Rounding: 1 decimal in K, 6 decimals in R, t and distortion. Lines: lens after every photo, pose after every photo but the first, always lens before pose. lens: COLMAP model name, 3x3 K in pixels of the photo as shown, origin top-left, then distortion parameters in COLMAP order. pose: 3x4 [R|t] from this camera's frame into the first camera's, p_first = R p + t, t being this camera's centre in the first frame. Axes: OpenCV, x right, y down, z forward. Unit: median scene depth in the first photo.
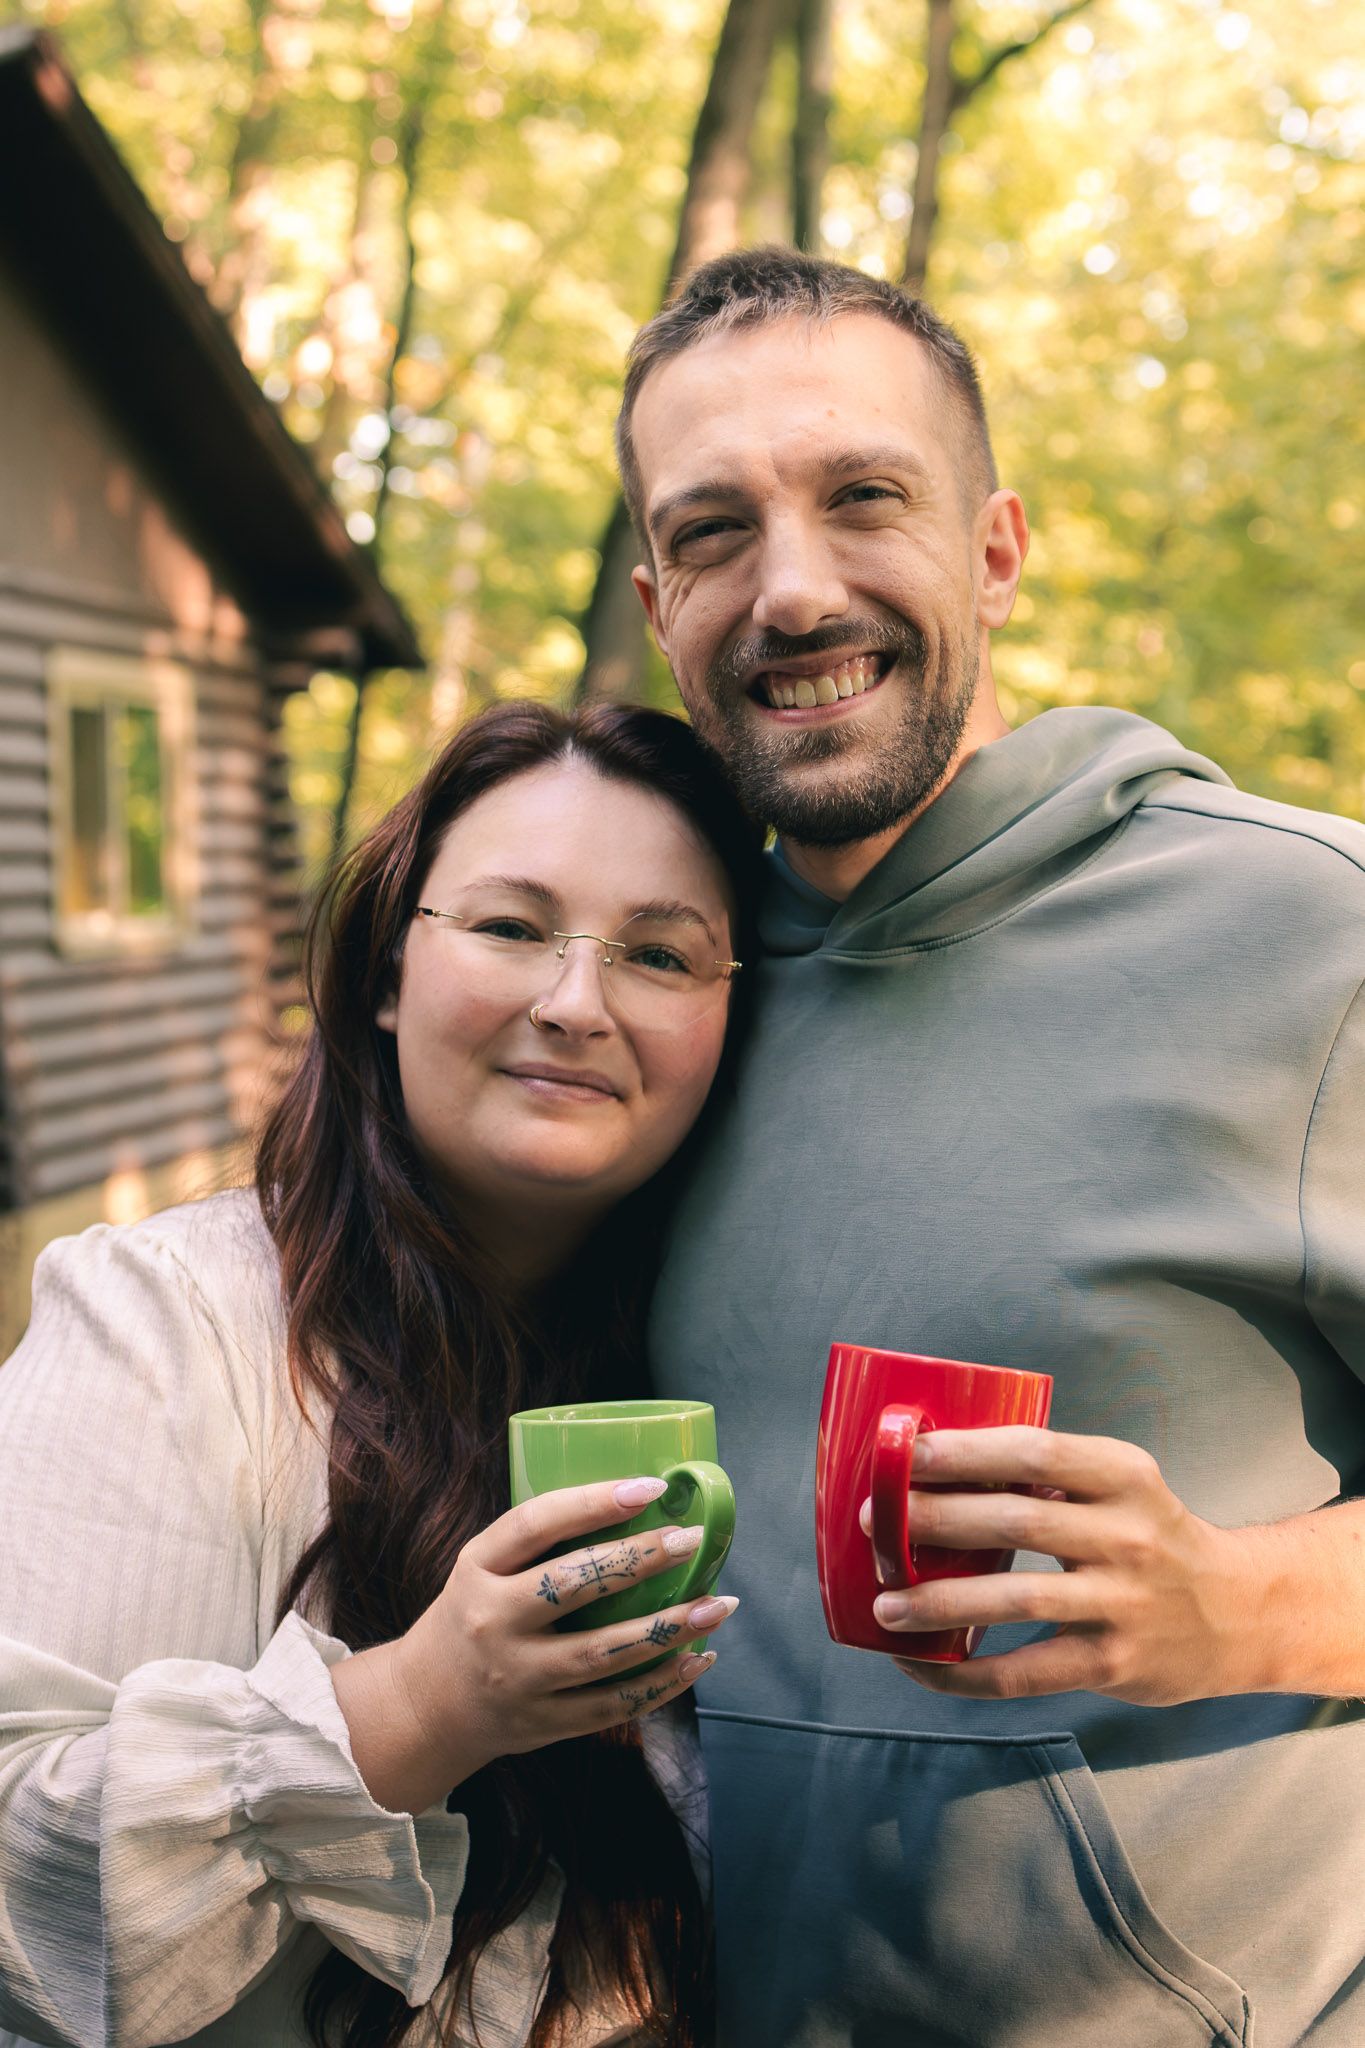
lens RADIAL K [[3829.5, 0, 682.5], [0, 3829.5, 1024.0], [0, 0, 1]] dist [0.140092, -0.074421]
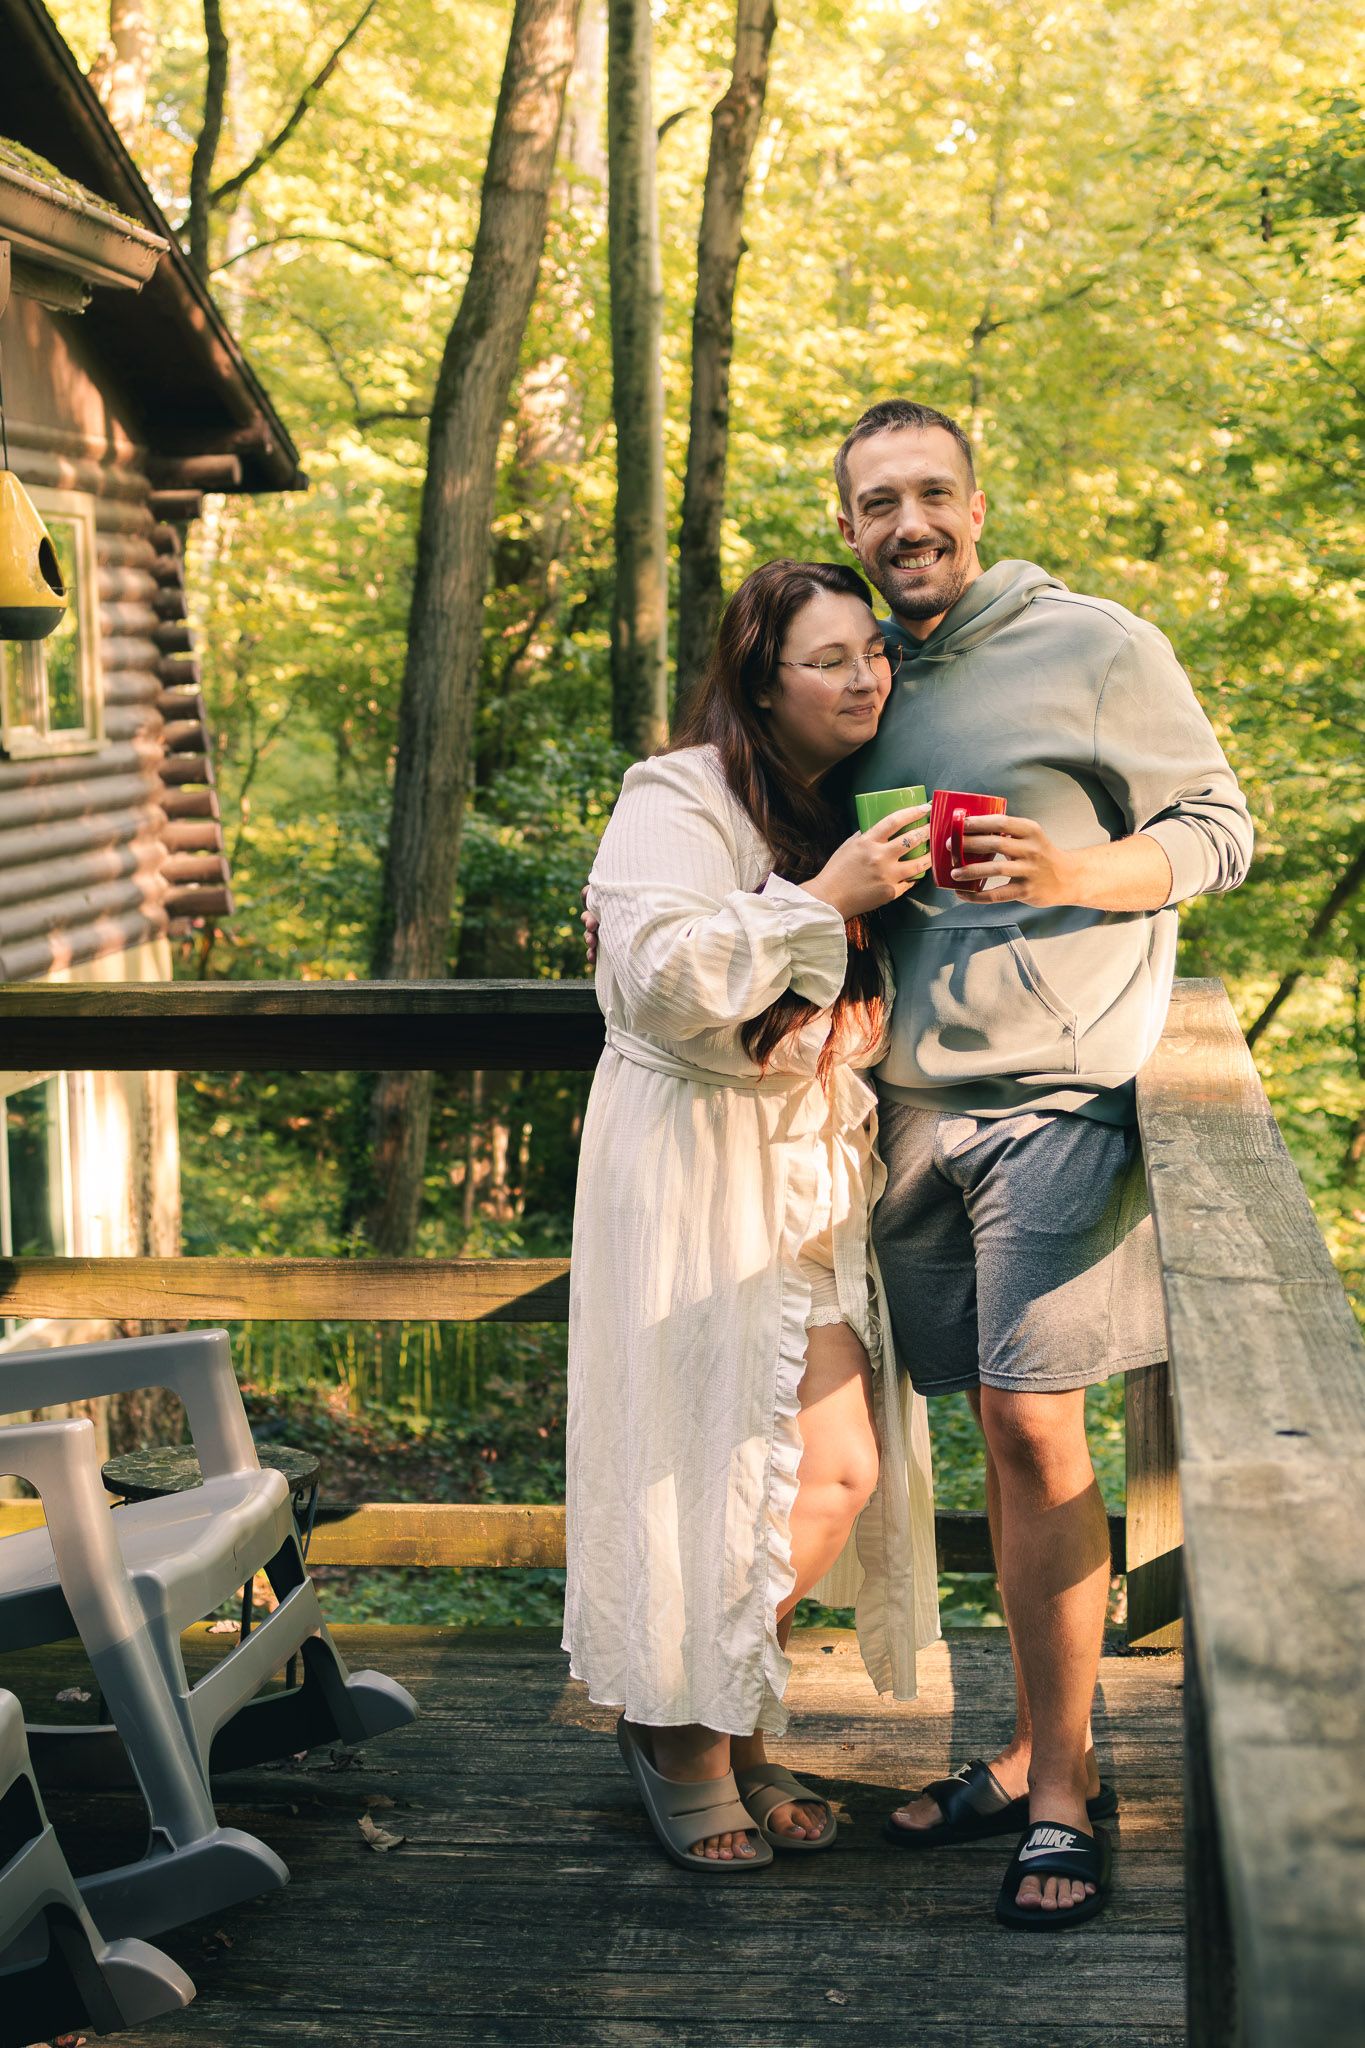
lens RADIAL K [[3829.5, 0, 682.5], [0, 3829.5, 1024.0], [0, 0, 1]] dist [0.140092, -0.074421]
pose [[0.998955, -0.019336, 0.041413, -0.267872], [0.017274, 0.998620, 0.049587, 0.111157], [-0.042315, -0.048820, 0.997911, -1.863858]]
